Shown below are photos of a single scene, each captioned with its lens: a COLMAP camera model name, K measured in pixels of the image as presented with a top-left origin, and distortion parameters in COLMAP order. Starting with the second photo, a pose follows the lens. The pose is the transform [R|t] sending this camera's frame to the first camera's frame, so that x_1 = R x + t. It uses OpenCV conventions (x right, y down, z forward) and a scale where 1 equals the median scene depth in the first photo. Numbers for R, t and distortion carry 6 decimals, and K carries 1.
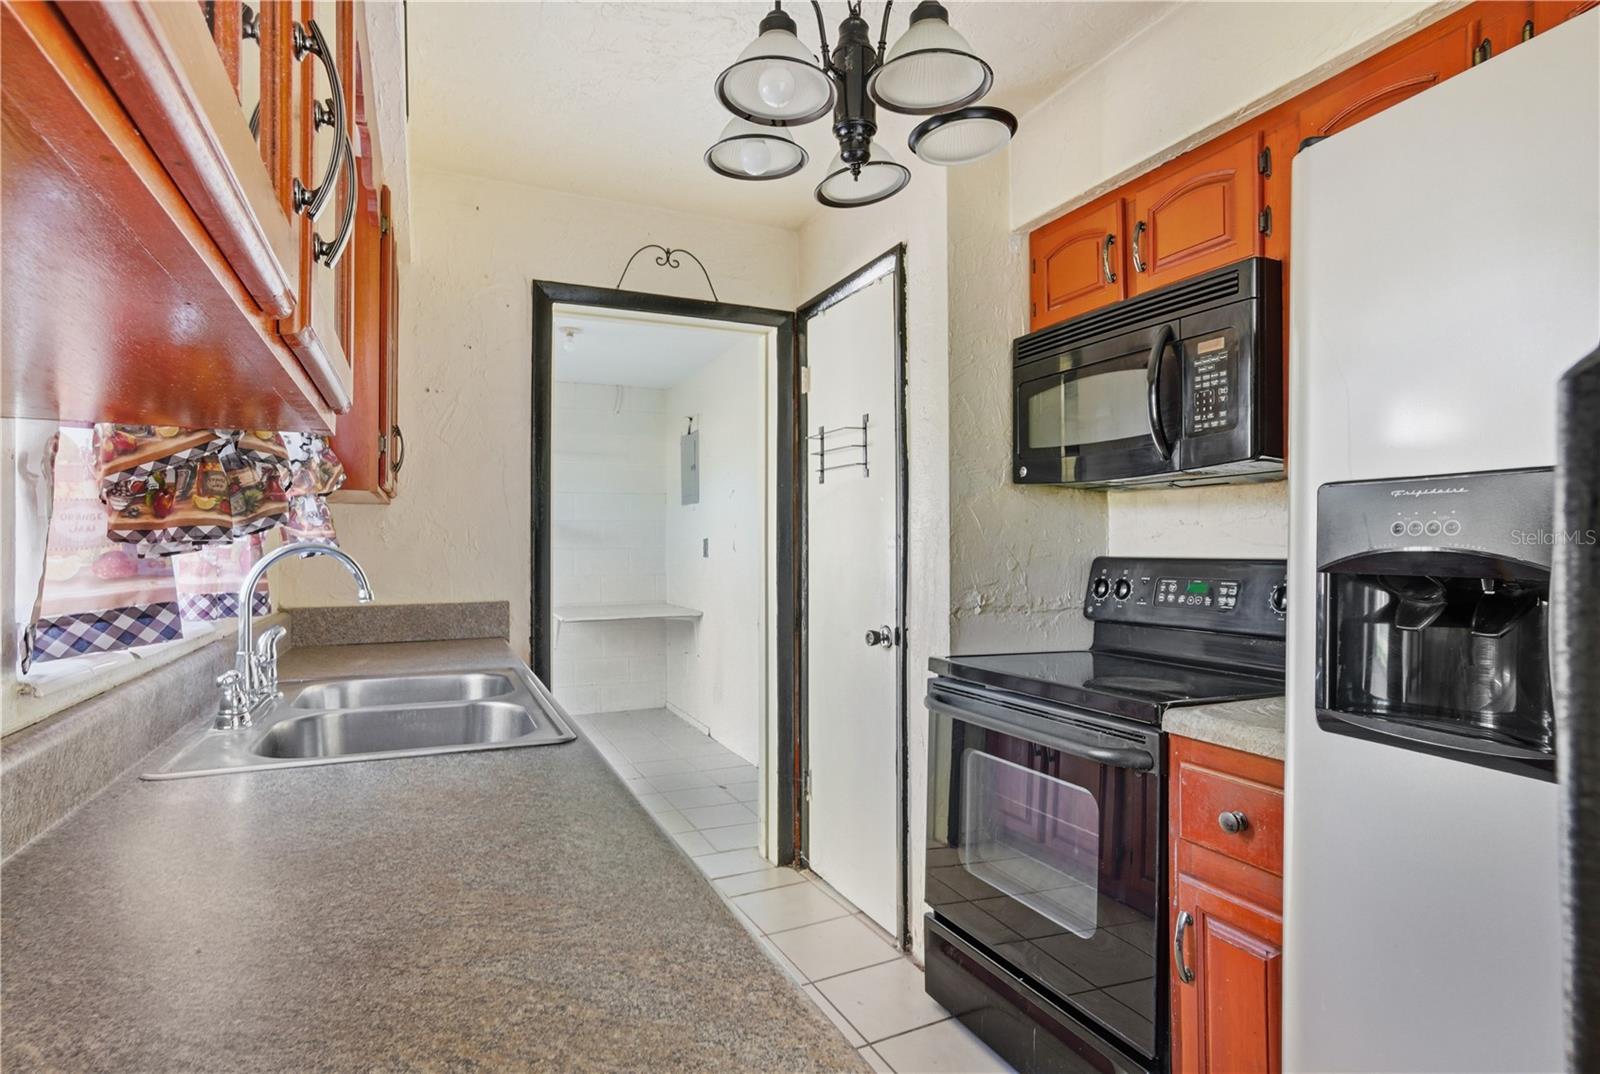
lens RADIAL K [[827.6, 0, 800.0], [0, 827.6, 537.0], [0, 0, 1]] dist [-0.015474, 0.000950]
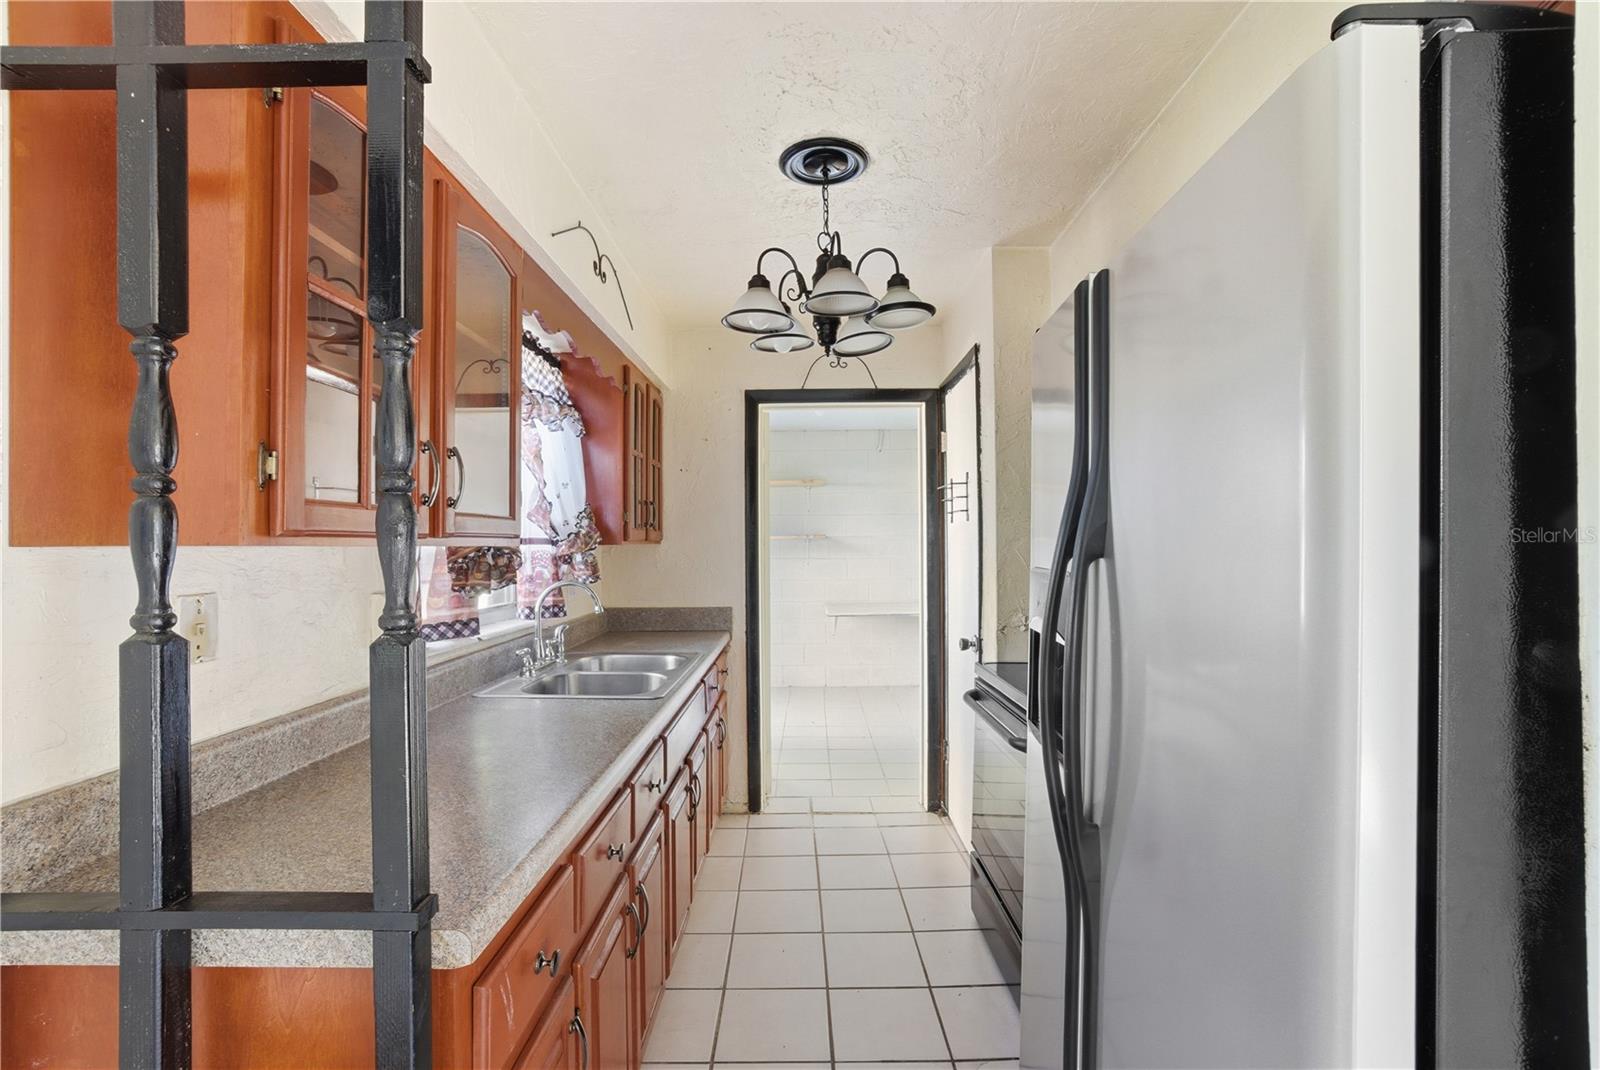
lens RADIAL K [[733.4, 0, 800.0], [0, 733.4, 535.0], [0, 0, 1]] dist [-0.072693, 0.000095]
pose [[0.907173, -0.008778, -0.420665, 0.509802], [0.009346, 0.999956, -0.000711, -0.080927], [0.420653, -0.003287, 0.907216, -0.240441]]
